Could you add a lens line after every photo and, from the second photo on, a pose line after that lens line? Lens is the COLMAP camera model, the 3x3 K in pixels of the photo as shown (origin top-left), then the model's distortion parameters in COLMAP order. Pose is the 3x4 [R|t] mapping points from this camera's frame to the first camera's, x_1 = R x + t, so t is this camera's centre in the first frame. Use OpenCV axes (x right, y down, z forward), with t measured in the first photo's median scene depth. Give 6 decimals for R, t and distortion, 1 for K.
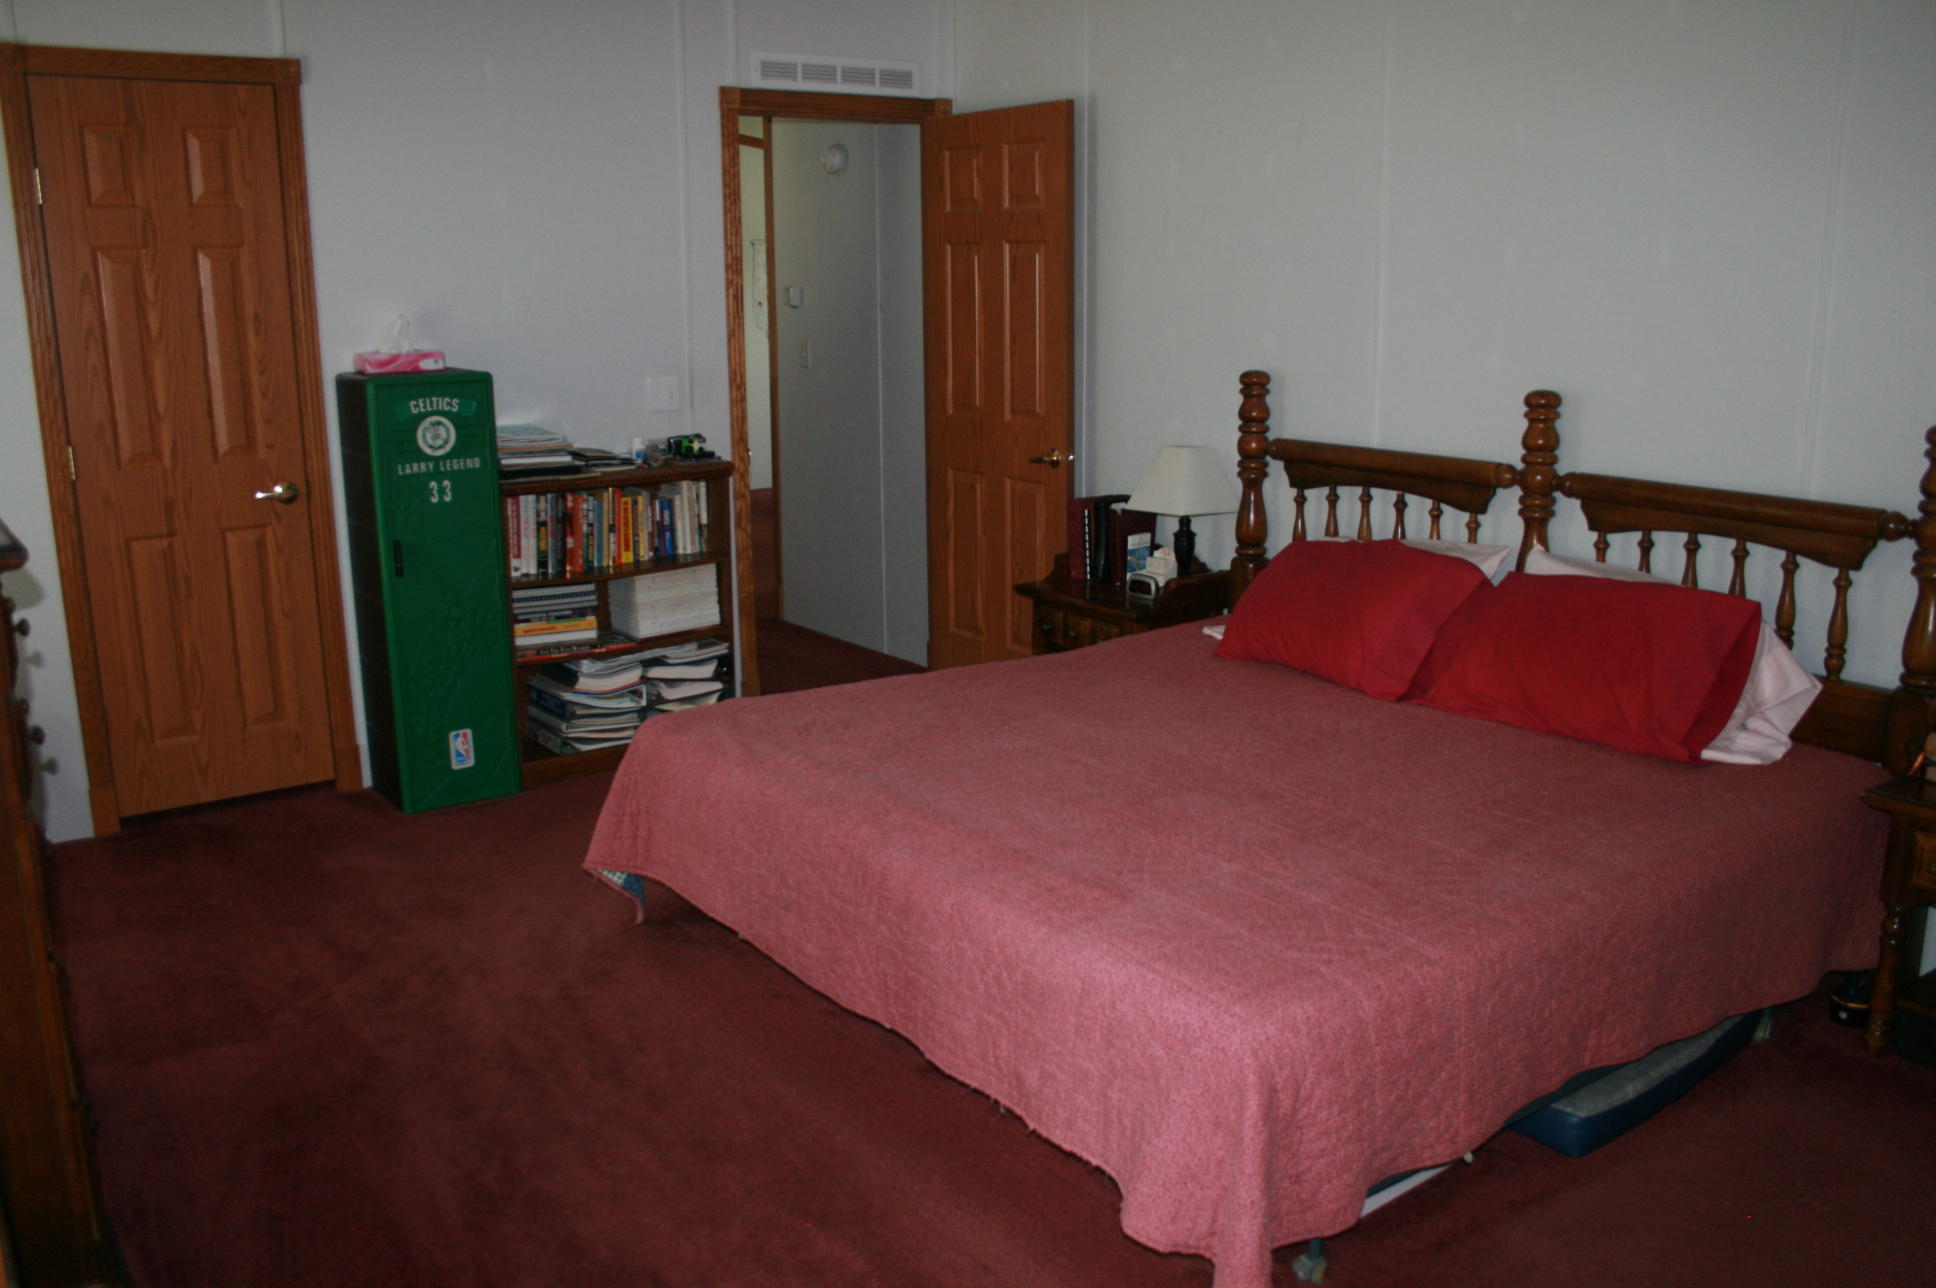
lens RADIAL K [[1669.9, 0, 993.8], [0, 1669.9, 653.6], [0, 0, 1]] dist [-0.159653, 0.151636]
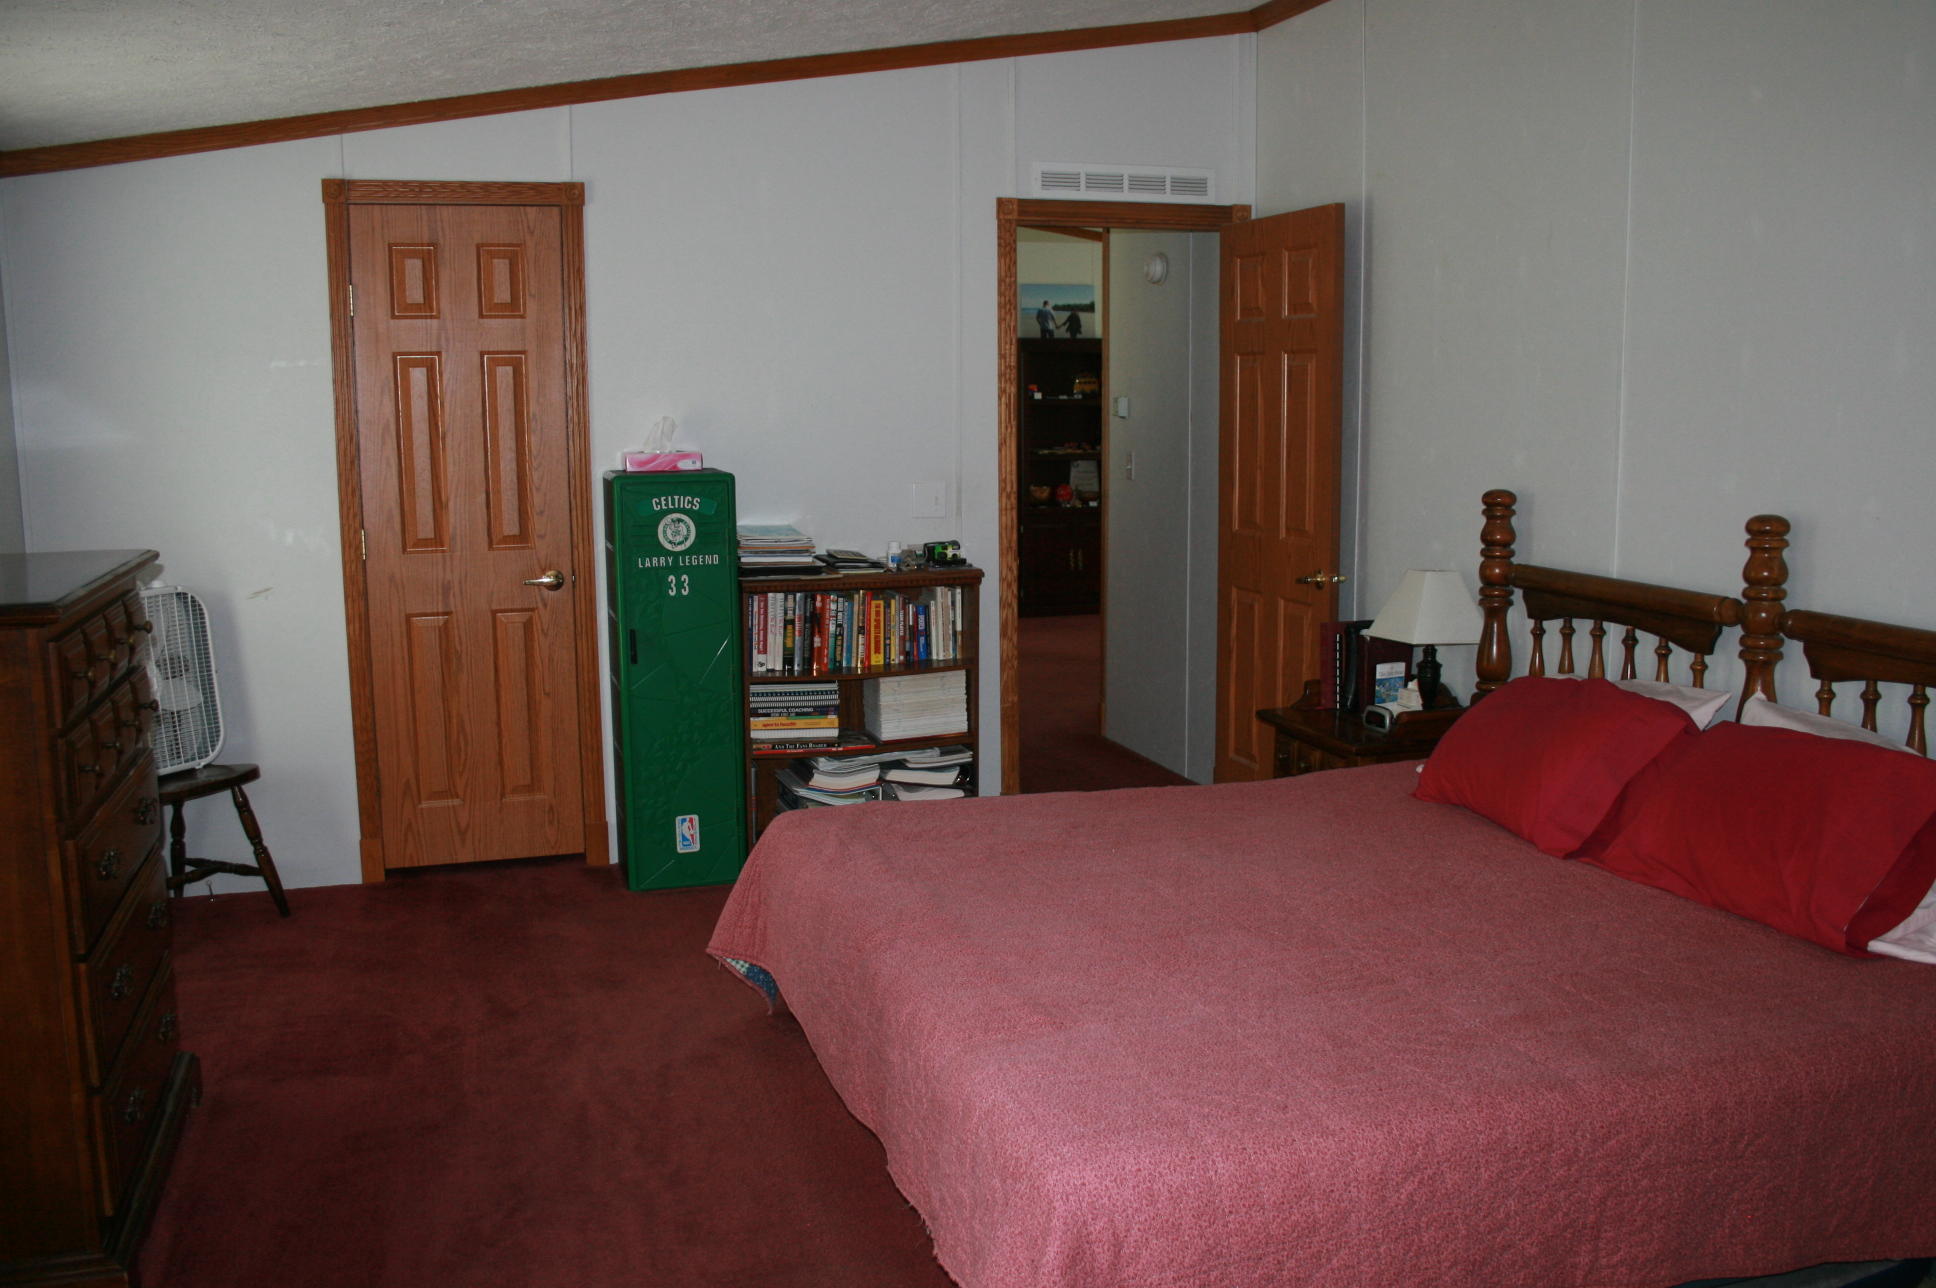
lens RADIAL K [[1741.3, 0, 968.0], [0, 1741.3, 644.0], [0, 0, 1]] dist [-0.138565, 0.110868]
pose [[0.946816, 0.047632, -0.318231, 0.188967], [-0.072346, 0.995174, -0.066294, -0.001328], [0.313537, 0.085791, 0.945692, 0.013487]]
